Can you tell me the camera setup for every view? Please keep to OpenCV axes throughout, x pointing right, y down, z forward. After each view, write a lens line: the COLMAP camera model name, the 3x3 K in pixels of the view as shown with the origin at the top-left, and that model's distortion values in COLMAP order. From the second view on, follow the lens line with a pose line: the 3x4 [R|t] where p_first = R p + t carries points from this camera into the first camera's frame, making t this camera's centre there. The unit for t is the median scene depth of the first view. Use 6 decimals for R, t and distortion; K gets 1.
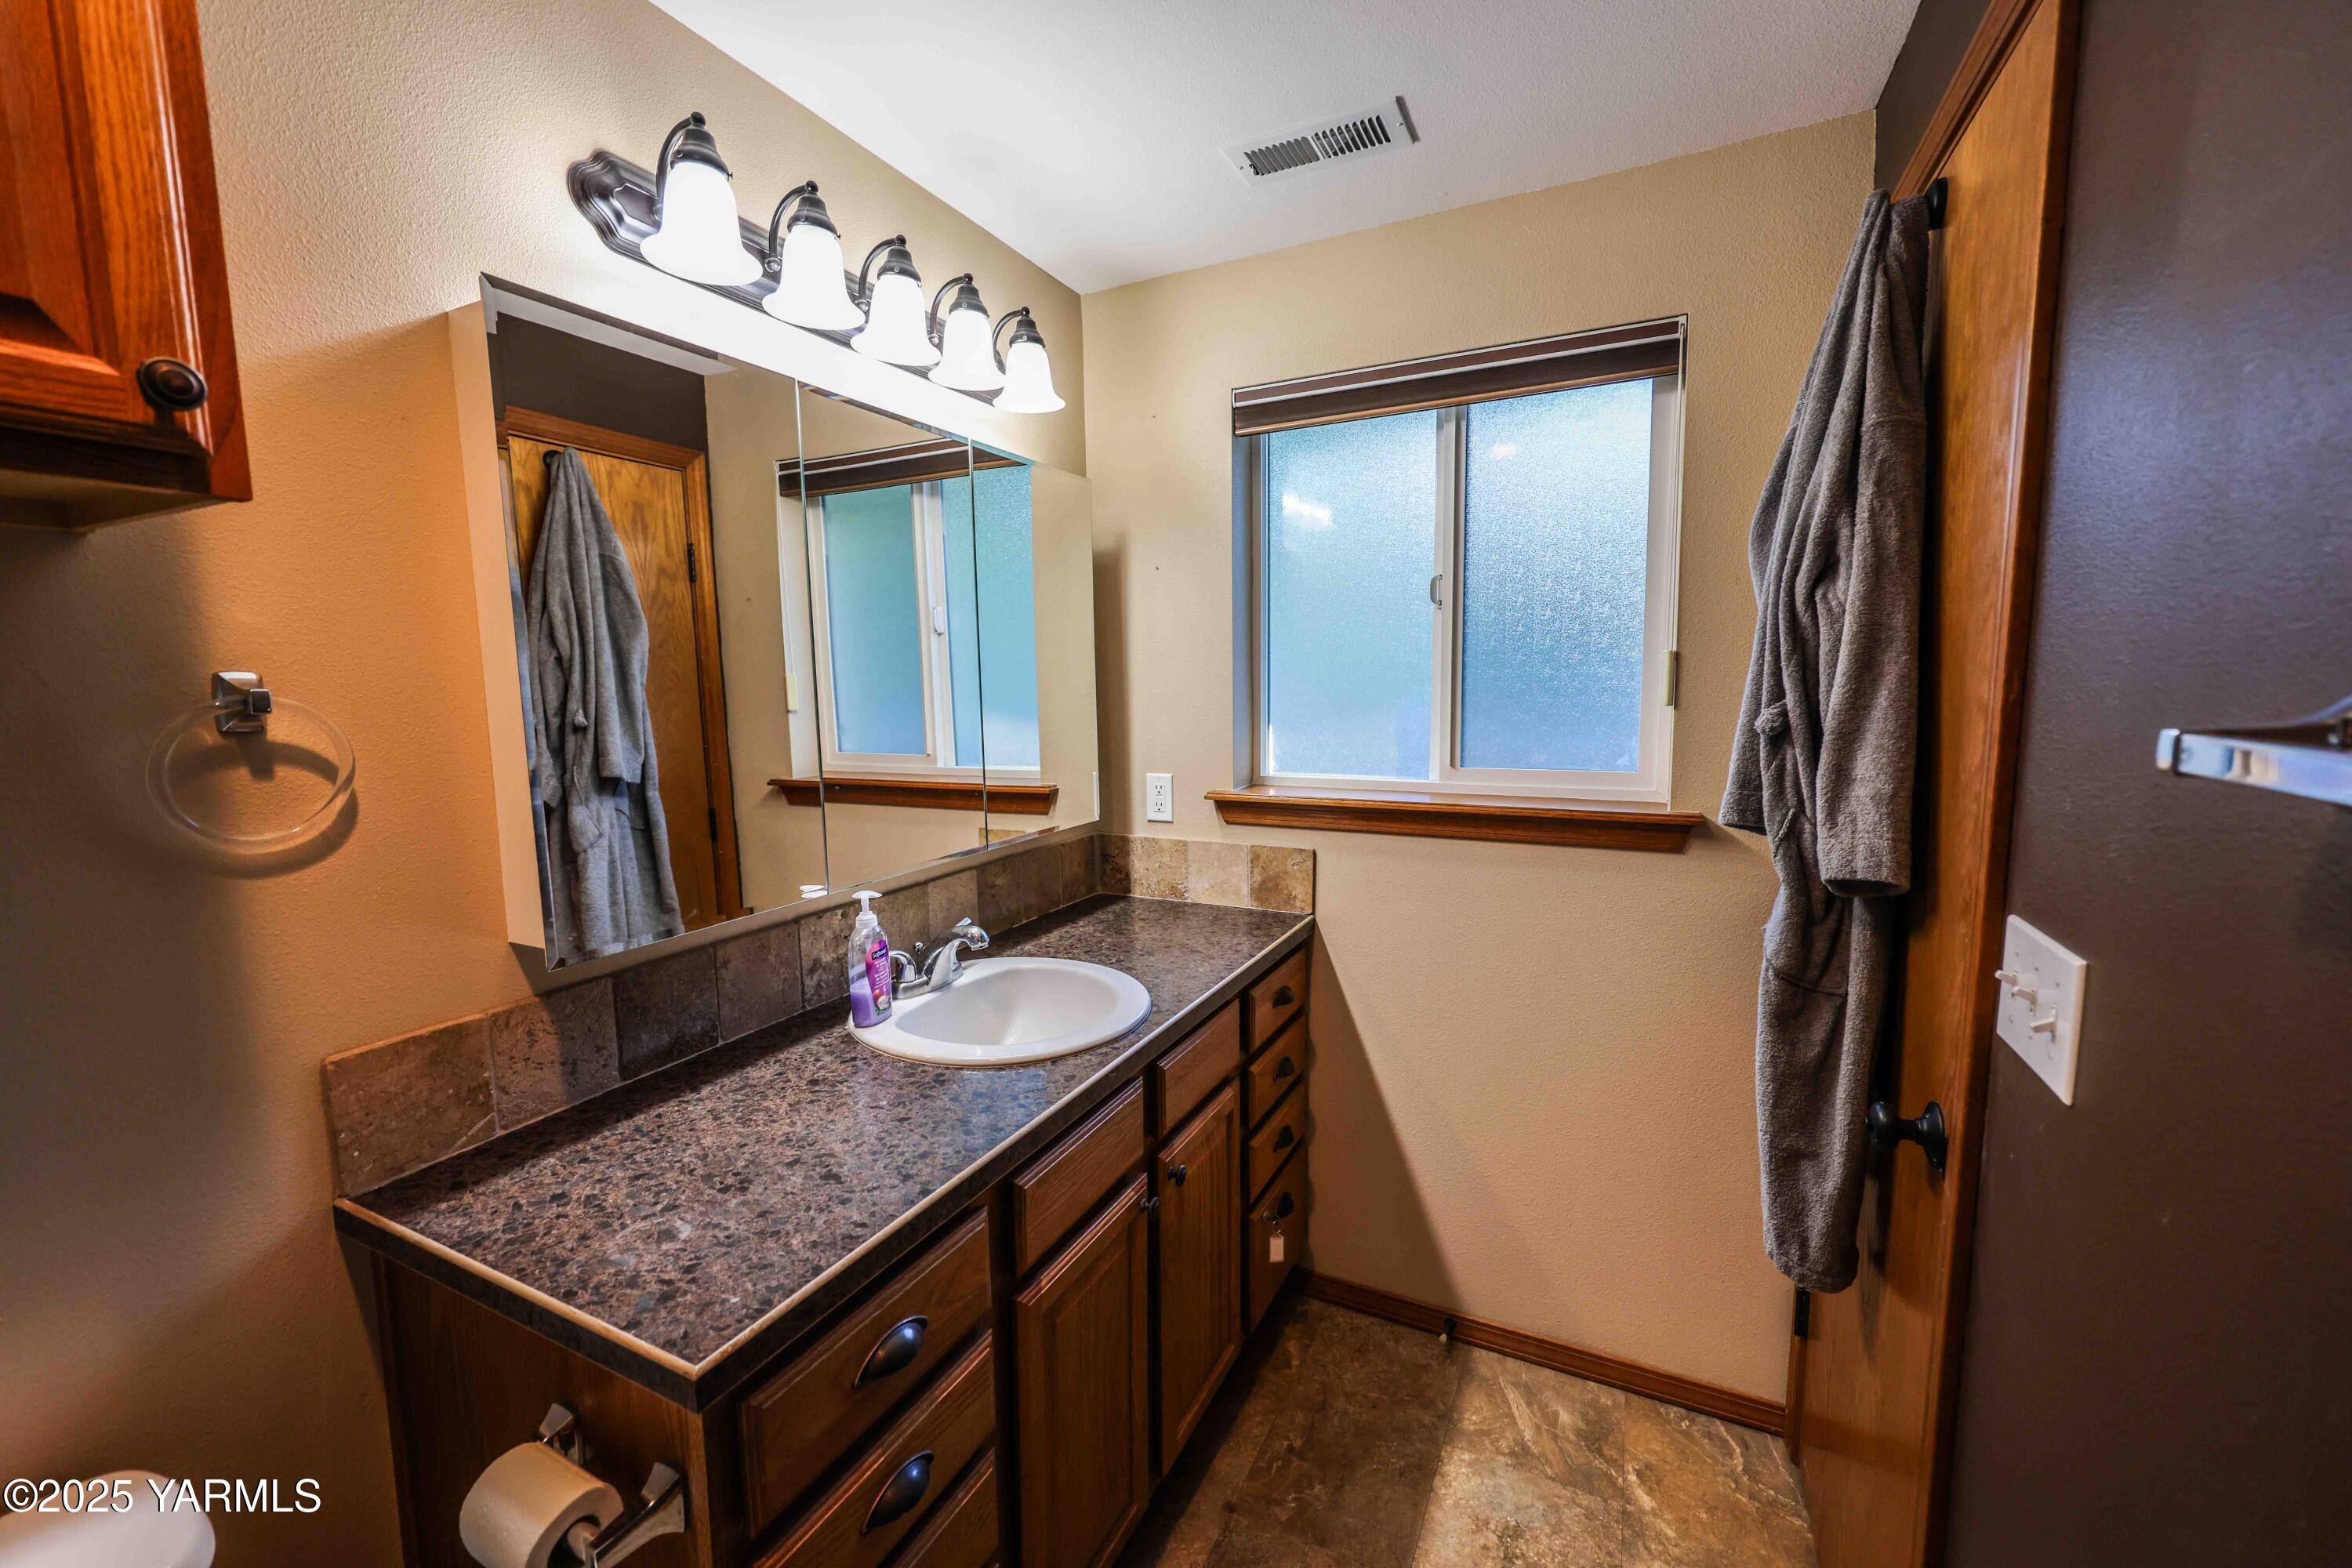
lens RADIAL K [[938.3, 0, 1173.8], [0, 938.3, 794.3], [0, 0, 1]] dist [-0.002120, -0.000238]
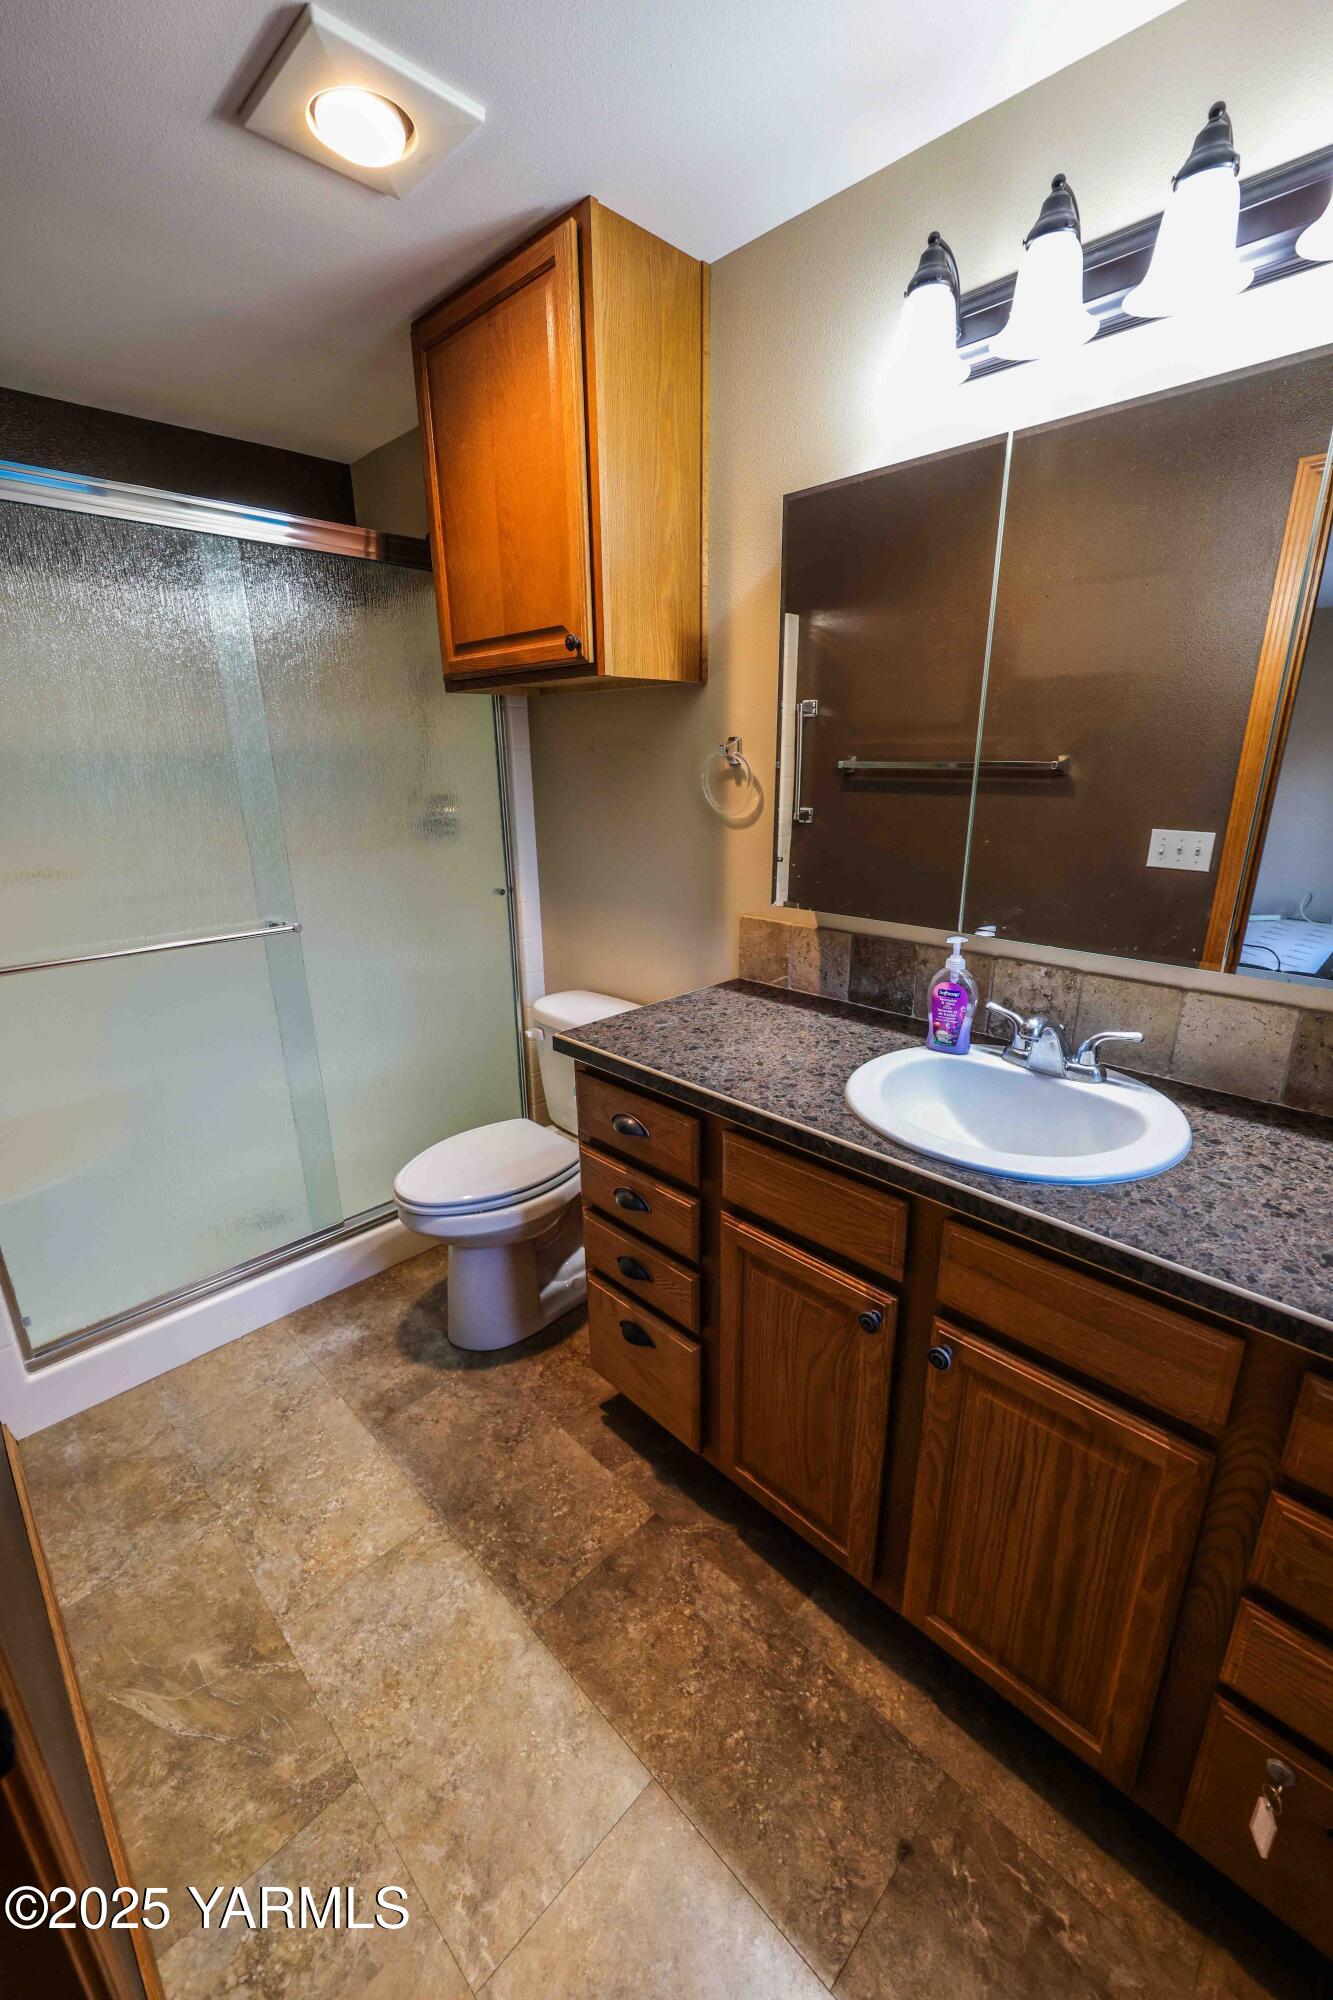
lens RADIAL K [[797.9, 0, 673.9], [0, 797.9, 1004.9], [0, 0, 1]] dist [-0.002120, -0.000238]
pose [[-0.300718, 0.299727, -0.905391, 0.782926], [-0.111224, 0.931833, 0.345422, -0.133577], [0.947205, 0.204576, -0.246882, 1.104561]]
